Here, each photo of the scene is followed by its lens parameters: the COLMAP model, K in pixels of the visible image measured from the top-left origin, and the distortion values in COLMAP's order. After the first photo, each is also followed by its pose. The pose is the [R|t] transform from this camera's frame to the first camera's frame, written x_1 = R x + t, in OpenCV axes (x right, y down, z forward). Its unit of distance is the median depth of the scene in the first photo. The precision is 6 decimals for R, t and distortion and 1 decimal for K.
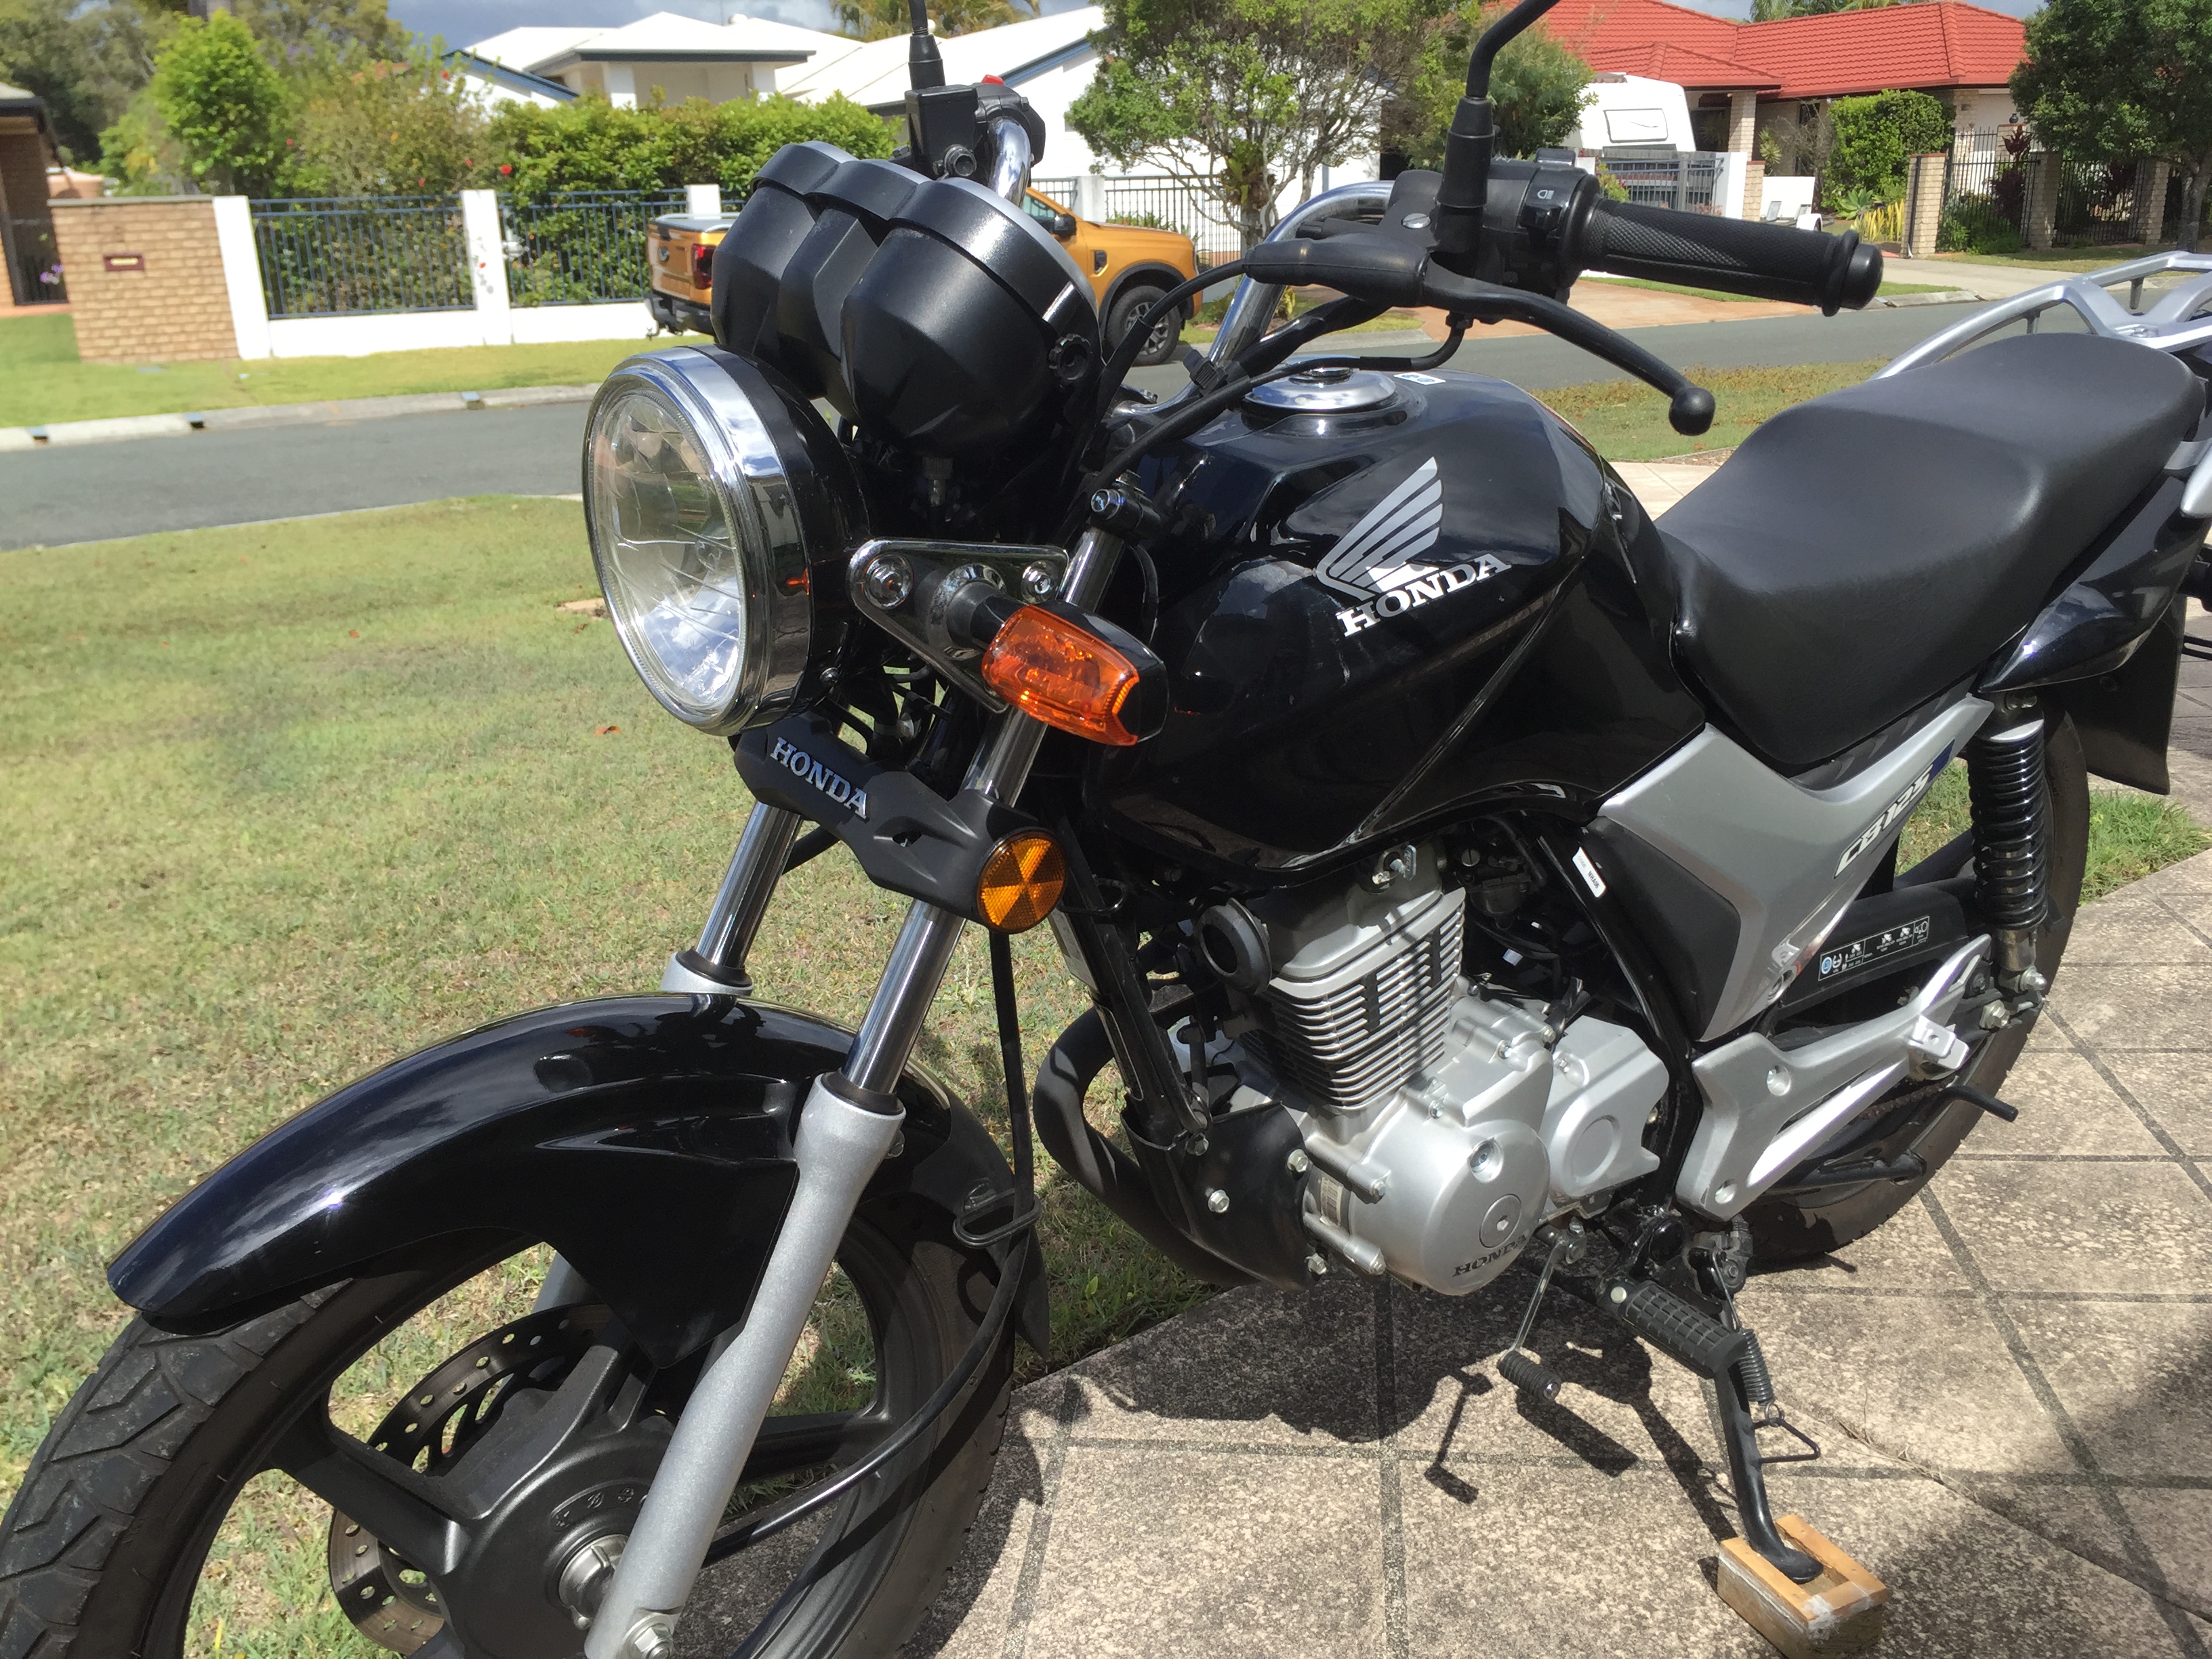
lens RADIAL K [[1917.7, 0, 1106.0], [0, 1917.7, 829.5], [0, 0, 1]] dist [0.089807, -0.134284]
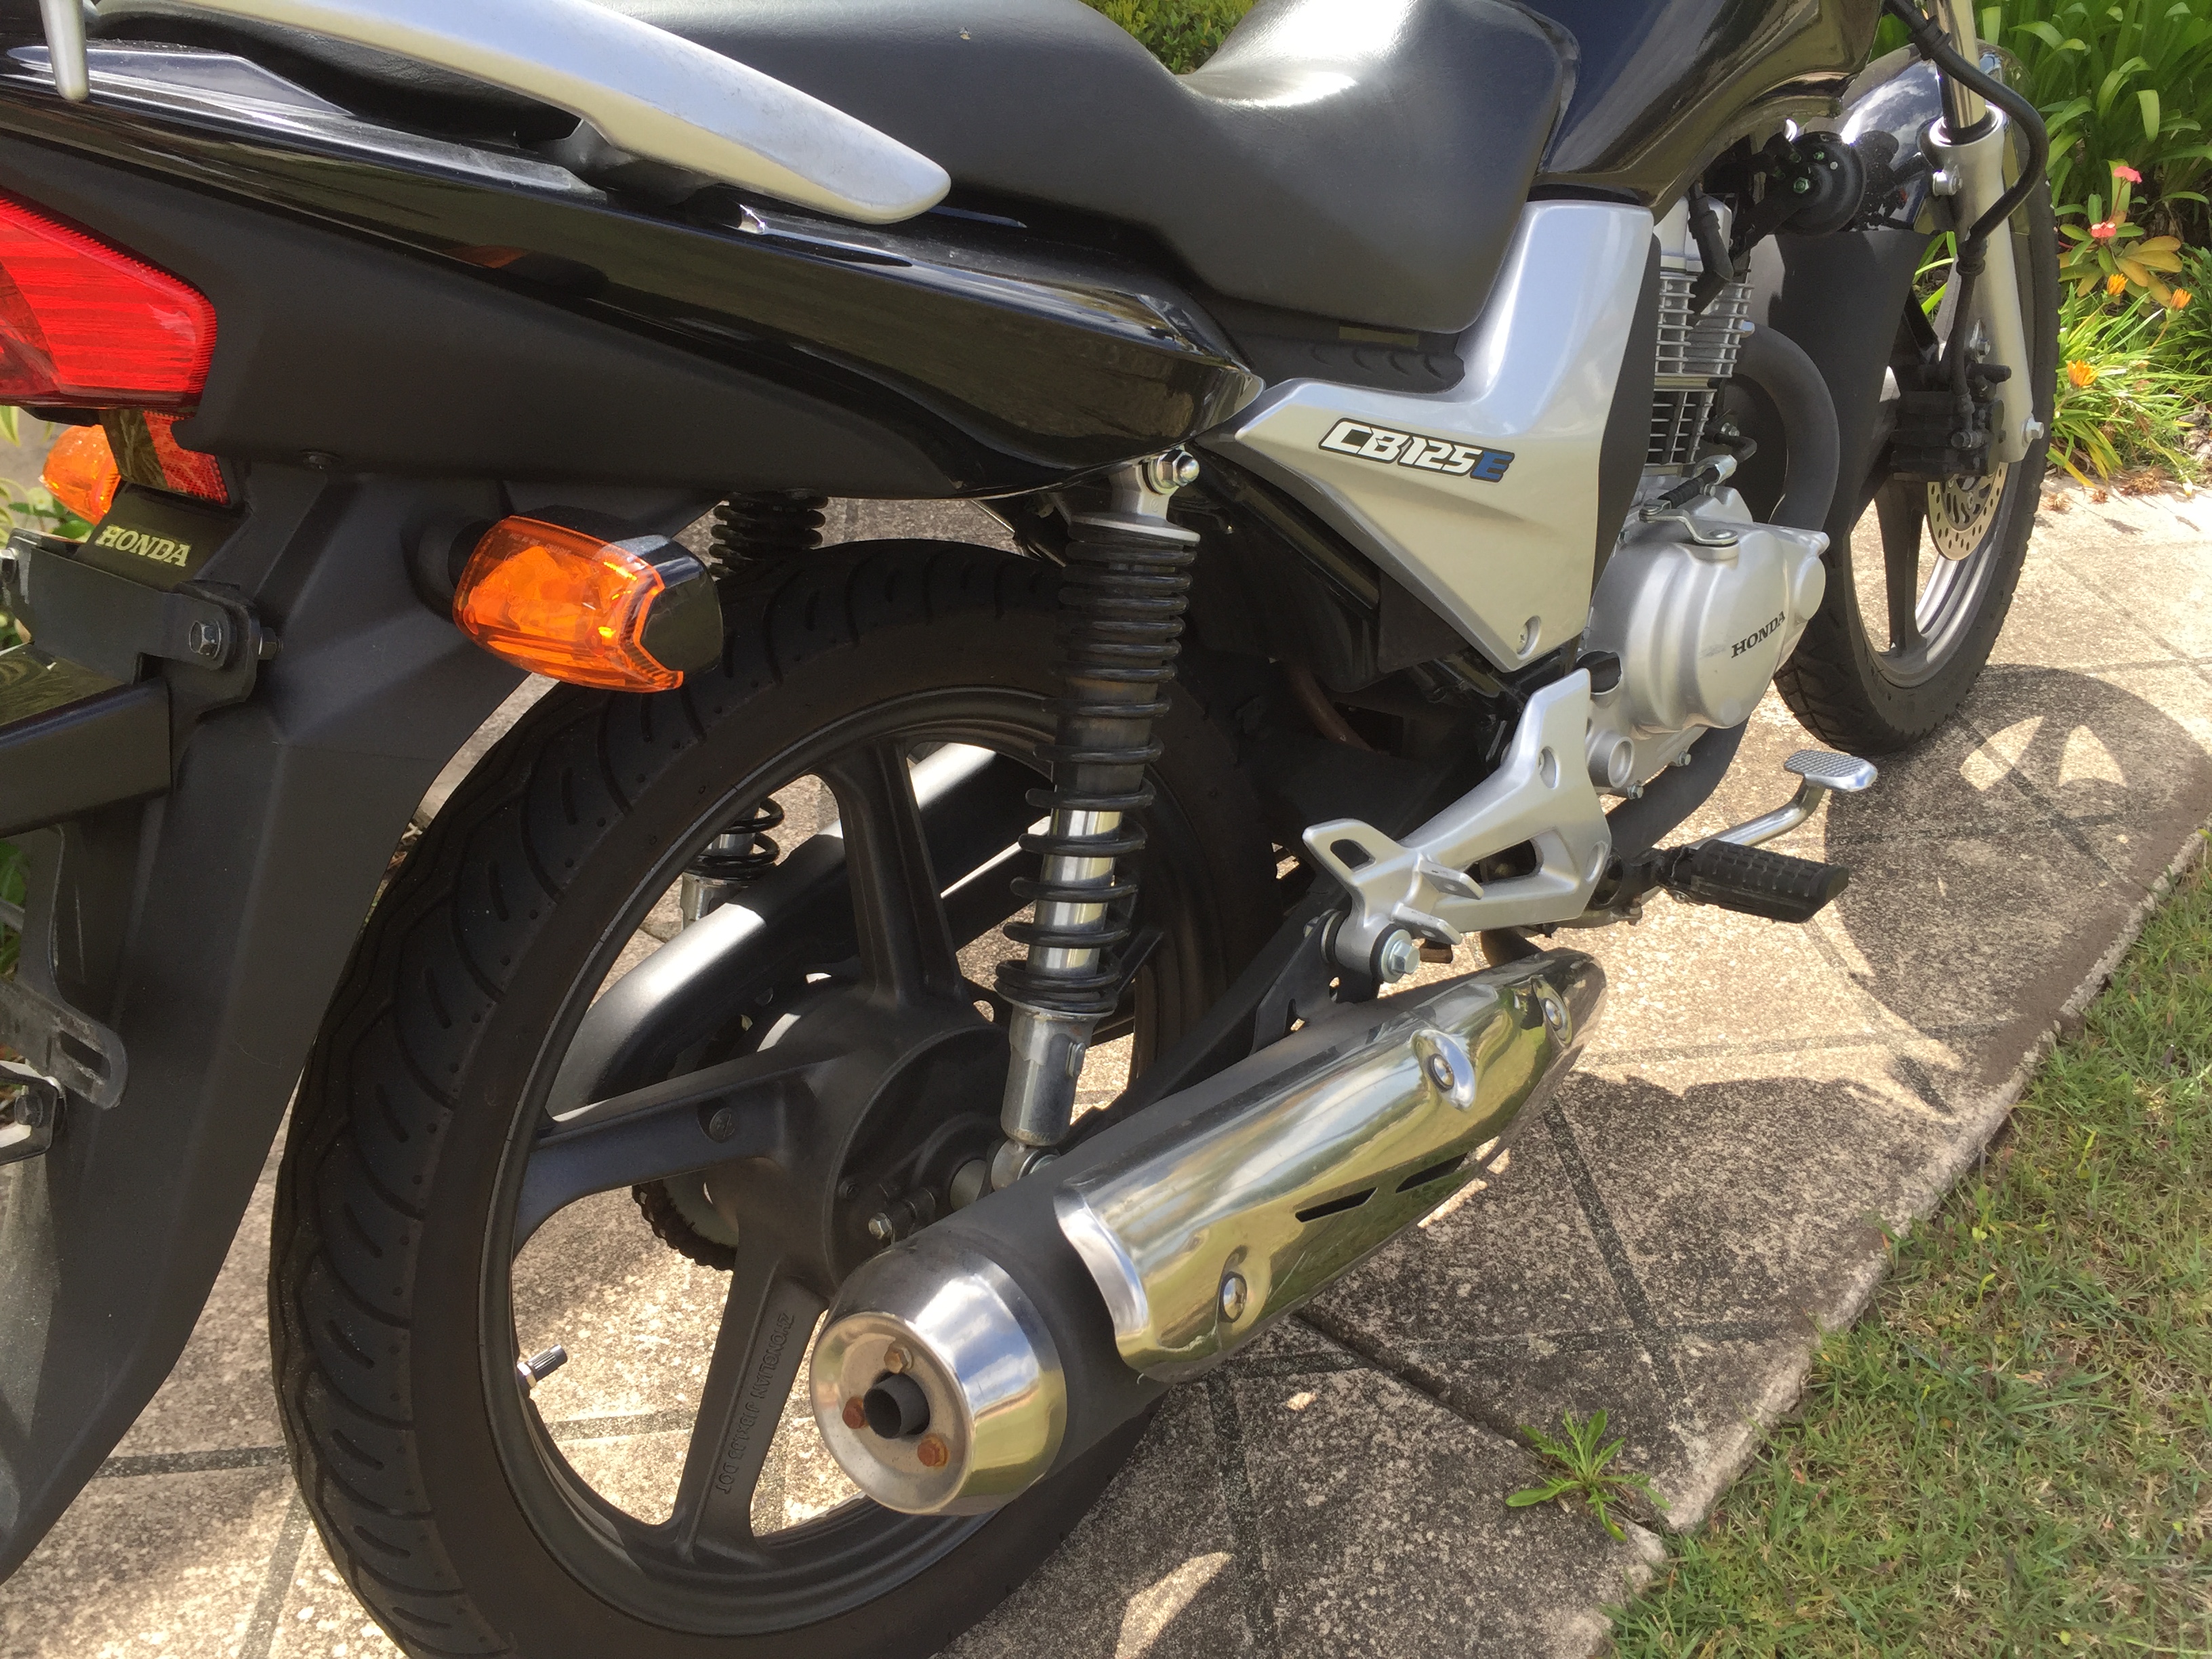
lens RADIAL K [[1914.2, 0, 1096.8], [0, 1914.2, 805.9], [0, 0, 1]] dist [0.098279, -0.125034]
pose [[-0.975960, 0.175970, -0.128592, 0.042275], [0.019458, 0.658009, 0.752759, -0.042758], [0.217078, 0.732161, -0.645614, 0.139484]]
